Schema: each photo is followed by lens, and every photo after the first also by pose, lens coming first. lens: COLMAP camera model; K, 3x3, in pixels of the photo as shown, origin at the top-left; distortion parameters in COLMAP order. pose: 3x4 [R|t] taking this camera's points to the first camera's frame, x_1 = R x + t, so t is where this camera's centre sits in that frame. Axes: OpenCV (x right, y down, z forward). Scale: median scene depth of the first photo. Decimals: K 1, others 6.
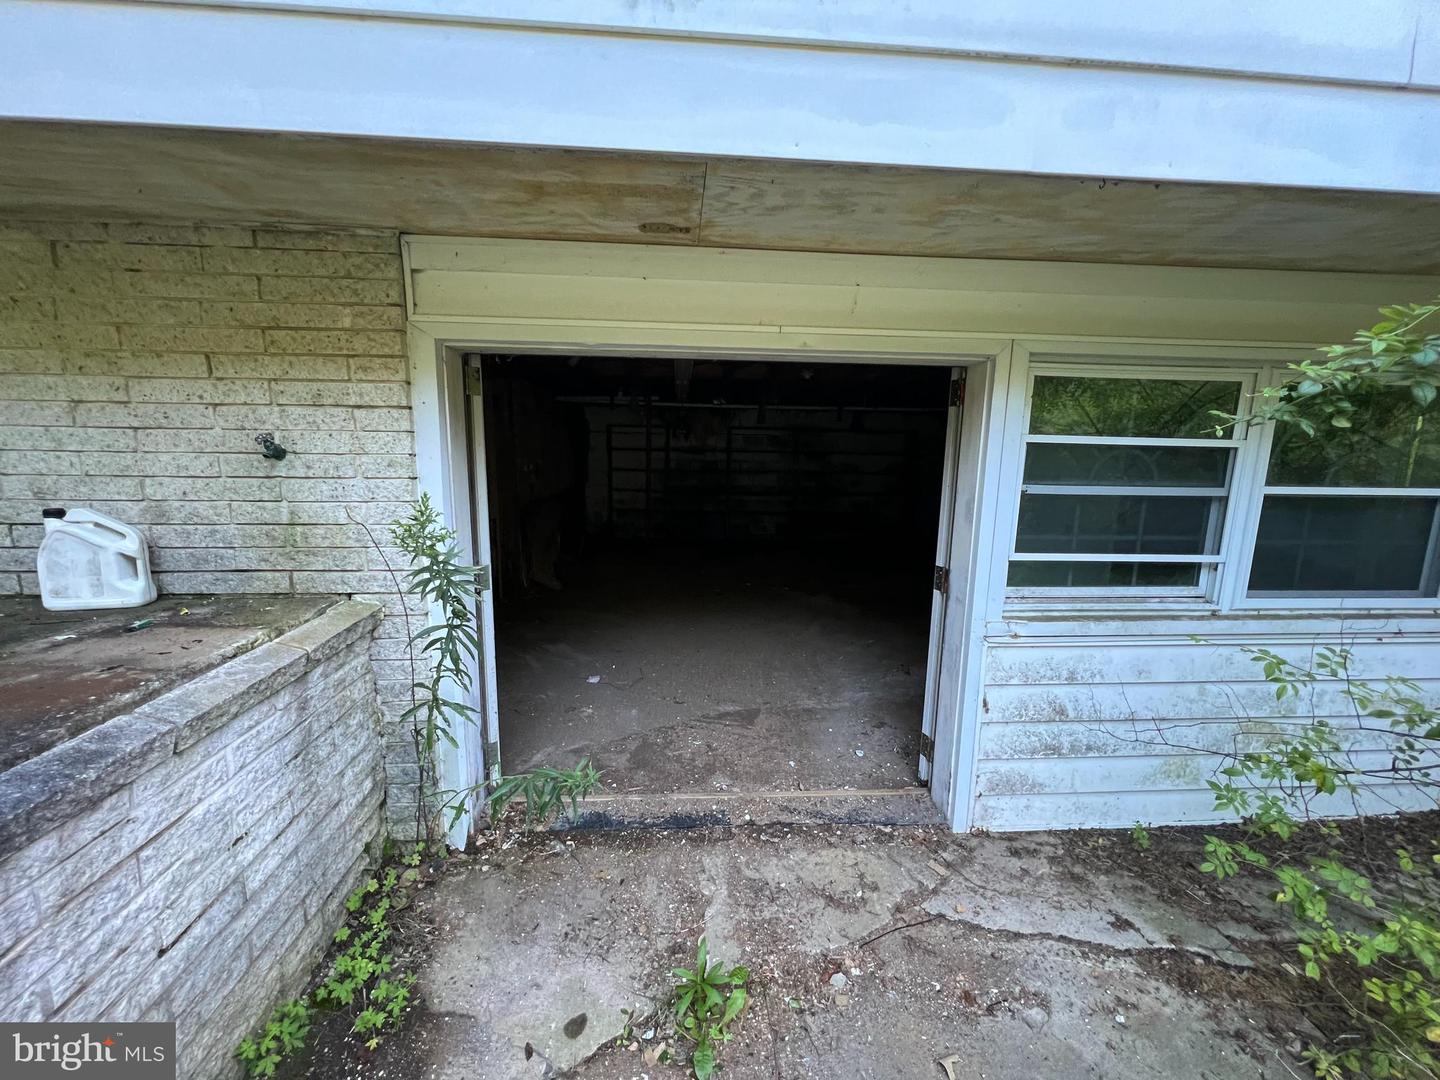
lens RADIAL K [[576.0, 0, 721.2], [0, 576.0, 545.4], [0, 0, 1]] dist [0.000869, 0.000036]
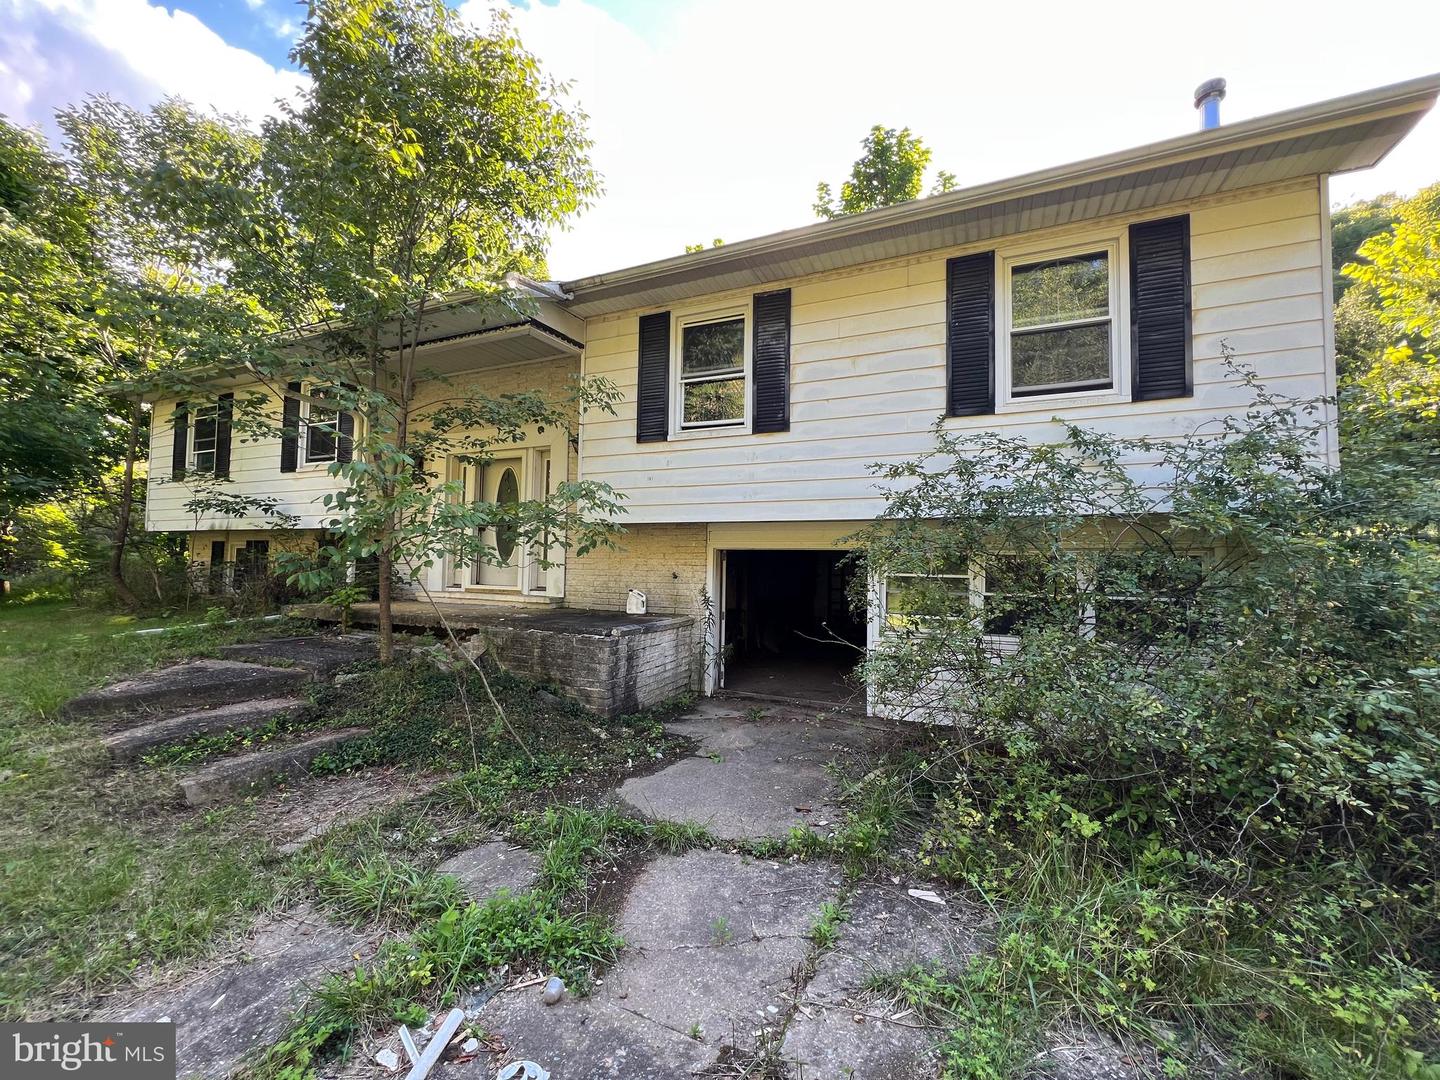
lens RADIAL K [[573.4, 0, 715.0], [0, 573.4, 539.4], [0, 0, 1]] dist [0.003515, -0.000413]
pose [[0.877758, -0.029811, -0.478176, 1.359798], [-0.079605, 0.975114, -0.206918, 0.382570], [0.472445, 0.219689, 0.853541, -2.294577]]
